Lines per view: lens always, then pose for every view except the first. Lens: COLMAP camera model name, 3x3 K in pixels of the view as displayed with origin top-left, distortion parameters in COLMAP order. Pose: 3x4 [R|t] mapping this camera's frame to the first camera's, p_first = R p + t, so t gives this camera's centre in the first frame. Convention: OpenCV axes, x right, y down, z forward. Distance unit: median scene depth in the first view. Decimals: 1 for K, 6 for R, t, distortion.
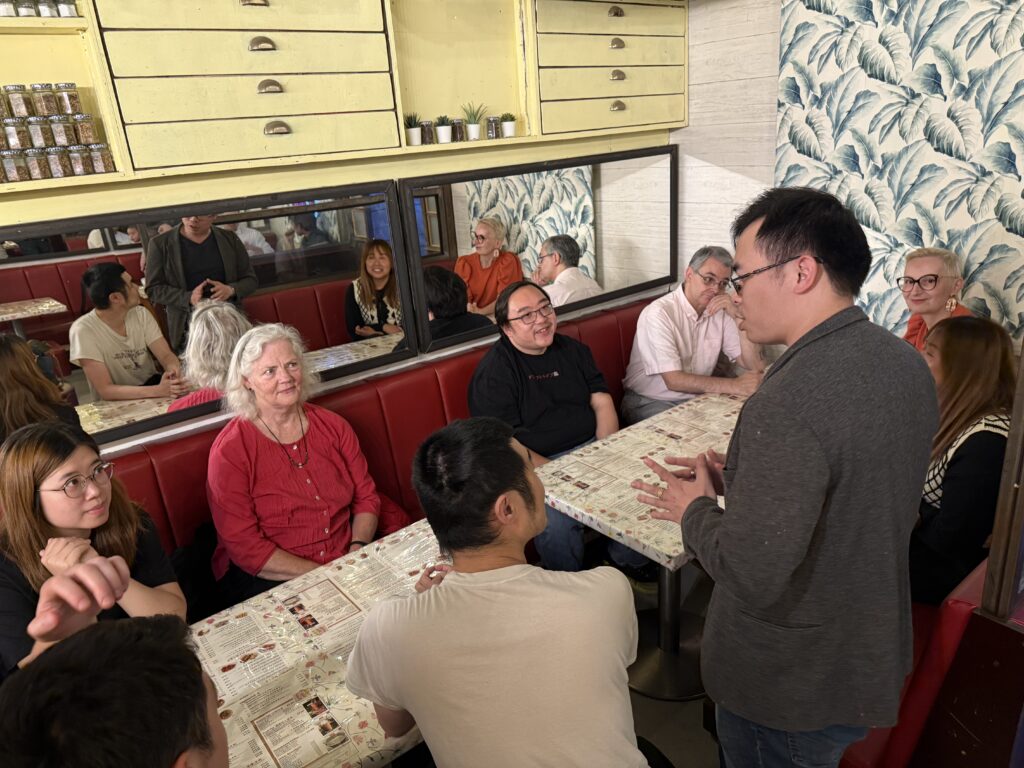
lens RADIAL K [[695.3, 0, 513.4], [0, 695.3, 385.8], [0, 0, 1]] dist [-0.012216, -0.003050]
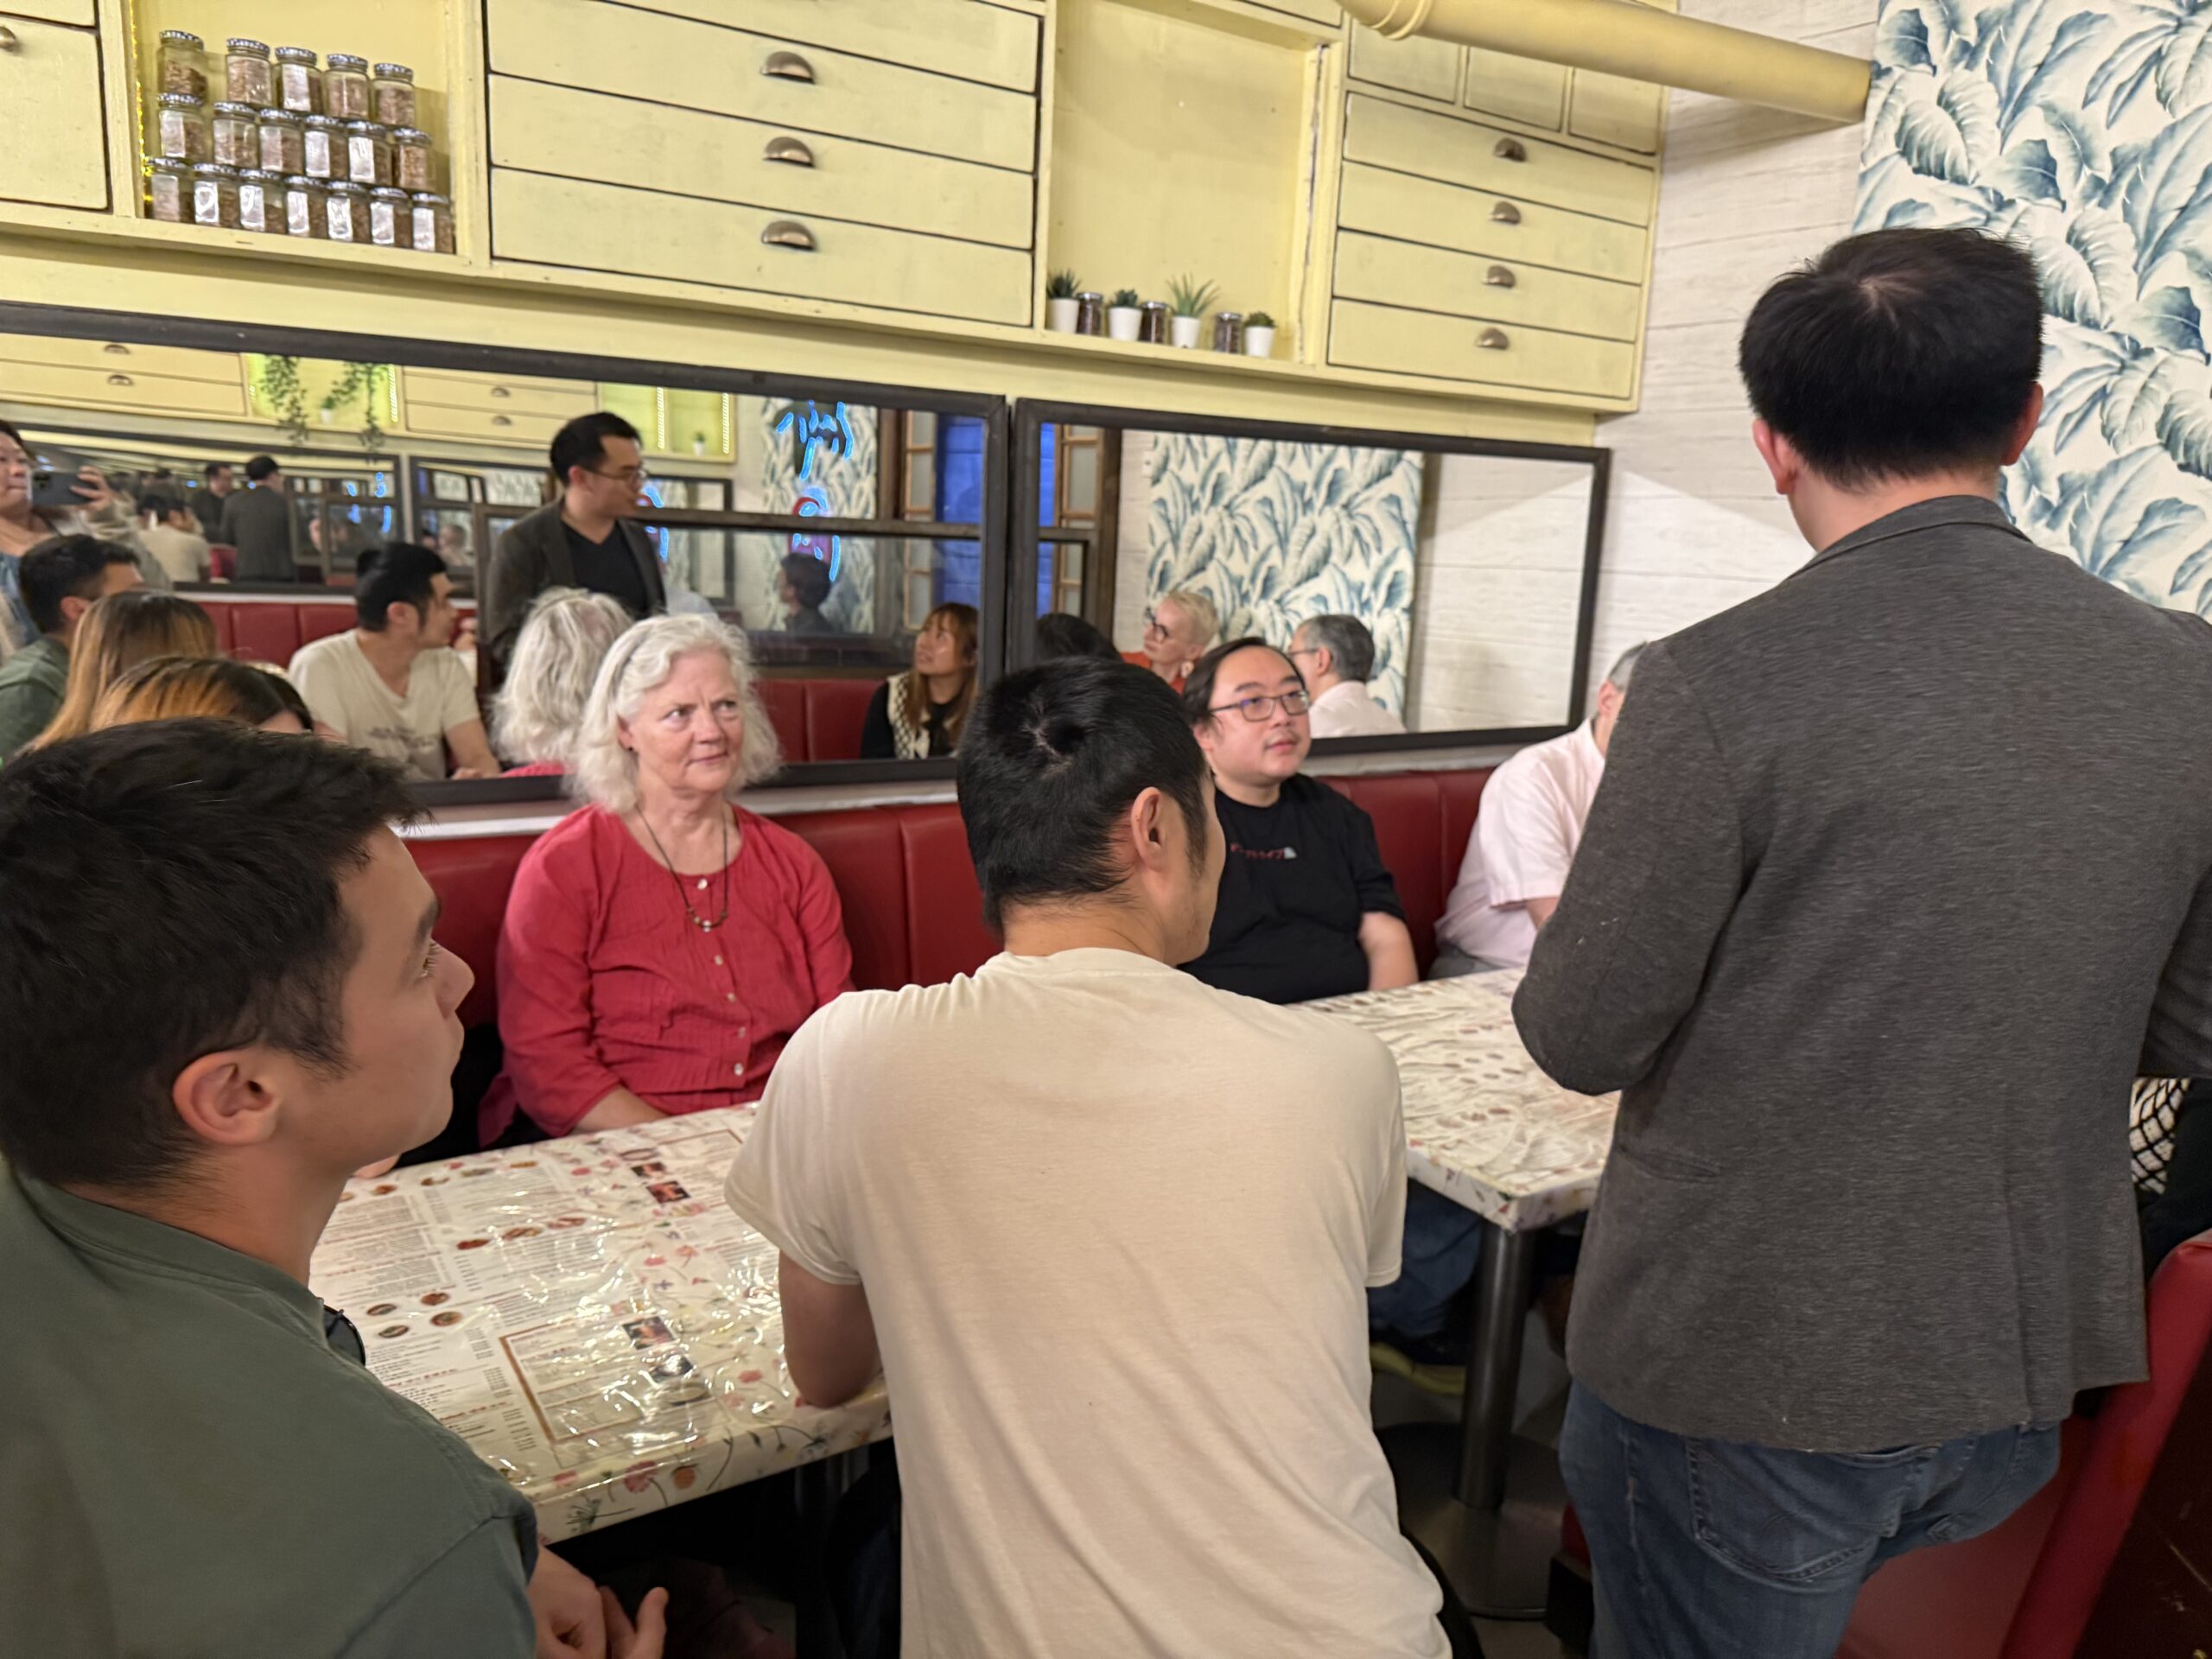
lens RADIAL K [[1501.9, 0, 1114.4], [0, 1501.9, 811.6], [0, 0, 1]] dist [-0.012216, -0.003050]
pose [[0.988132, 0.136778, -0.069906, 0.012714], [-0.145958, 0.977882, -0.149810, 0.128674], [0.047869, 0.158236, 0.986240, 0.028699]]
